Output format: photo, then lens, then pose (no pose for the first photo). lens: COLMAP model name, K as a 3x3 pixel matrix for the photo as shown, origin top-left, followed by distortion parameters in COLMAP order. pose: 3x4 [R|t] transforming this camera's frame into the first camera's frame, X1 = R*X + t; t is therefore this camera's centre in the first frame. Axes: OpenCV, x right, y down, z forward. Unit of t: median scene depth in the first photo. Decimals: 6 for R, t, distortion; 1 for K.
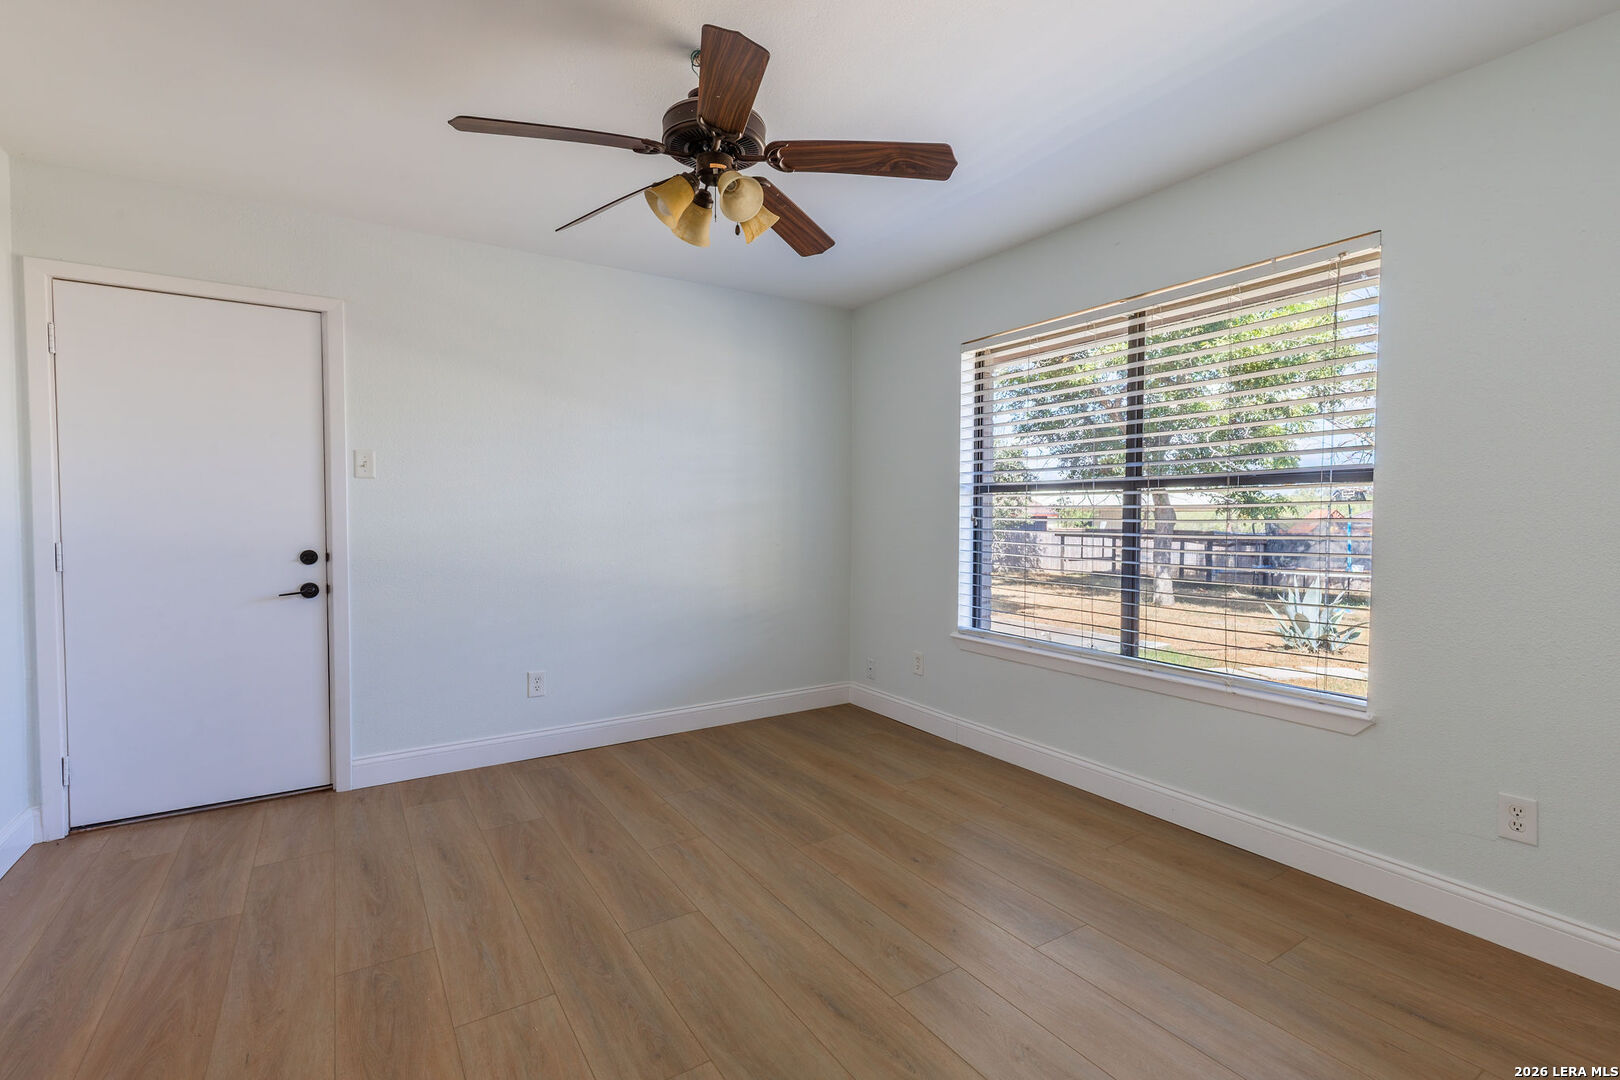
lens RADIAL K [[734.2, 0, 812.8], [0, 734.2, 551.6], [0, 0, 1]] dist [-0.000465, -0.000398]
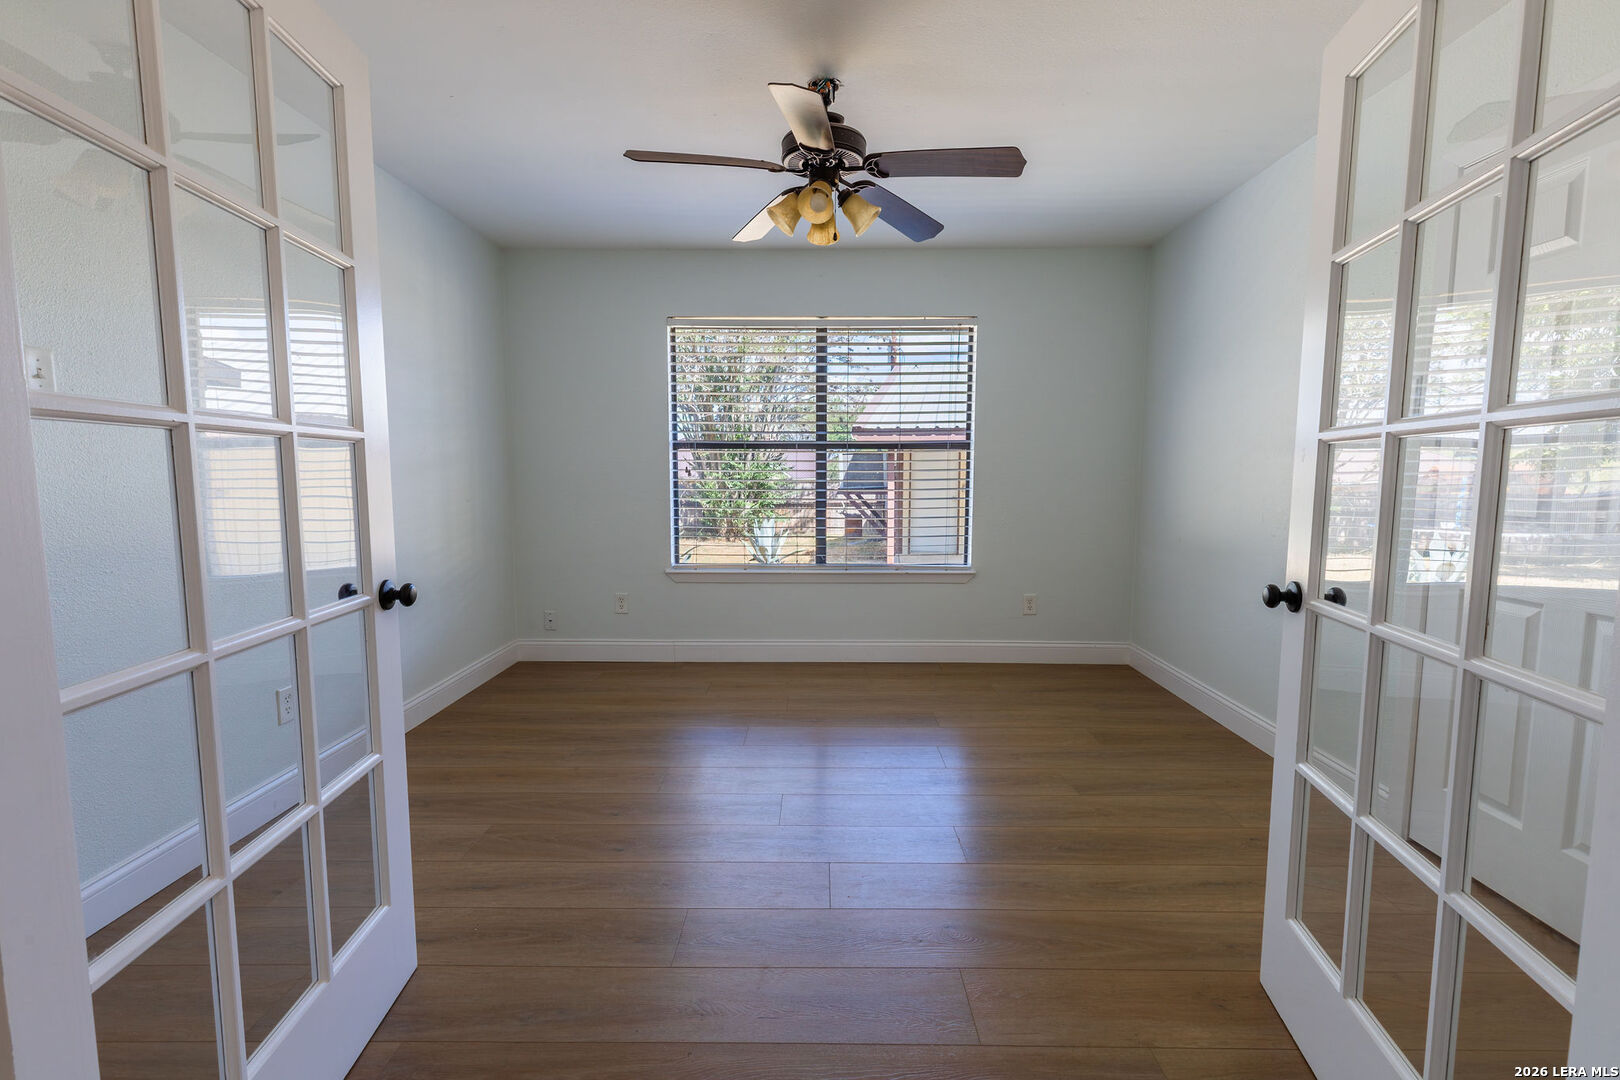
lens RADIAL K [[725.1, 0, 812.8], [0, 725.1, 539.3], [0, 0, 1]] dist [0.003110, -0.000385]
pose [[0.554571, -0.082882, 0.827999, -0.764115], [0.043608, 0.996555, 0.070547, -0.009582], [-0.830993, -0.003016, 0.556274, 0.204701]]
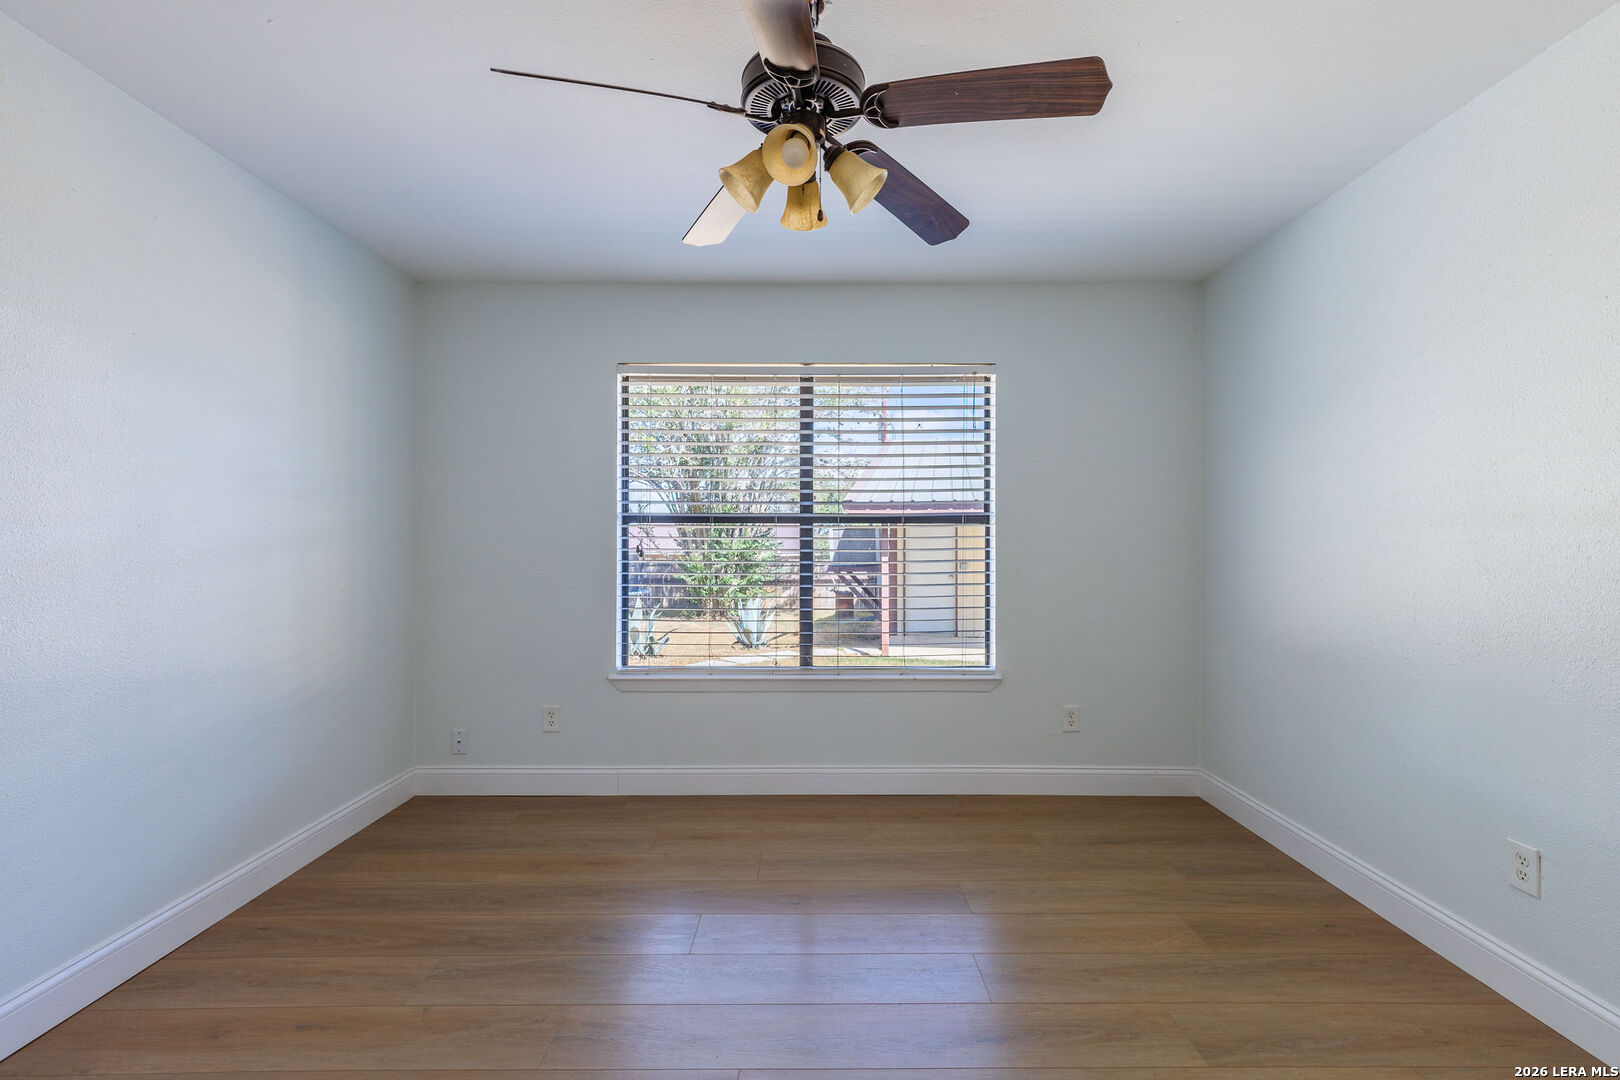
lens RADIAL K [[725.1, 0, 812.8], [0, 725.1, 539.3], [0, 0, 1]] dist [0.003110, -0.000385]
pose [[0.543709, 0.002767, 0.839269, -0.524012], [0.044522, 0.998491, -0.032135, -0.021891], [-0.838092, 0.054838, 0.542765, 0.350124]]
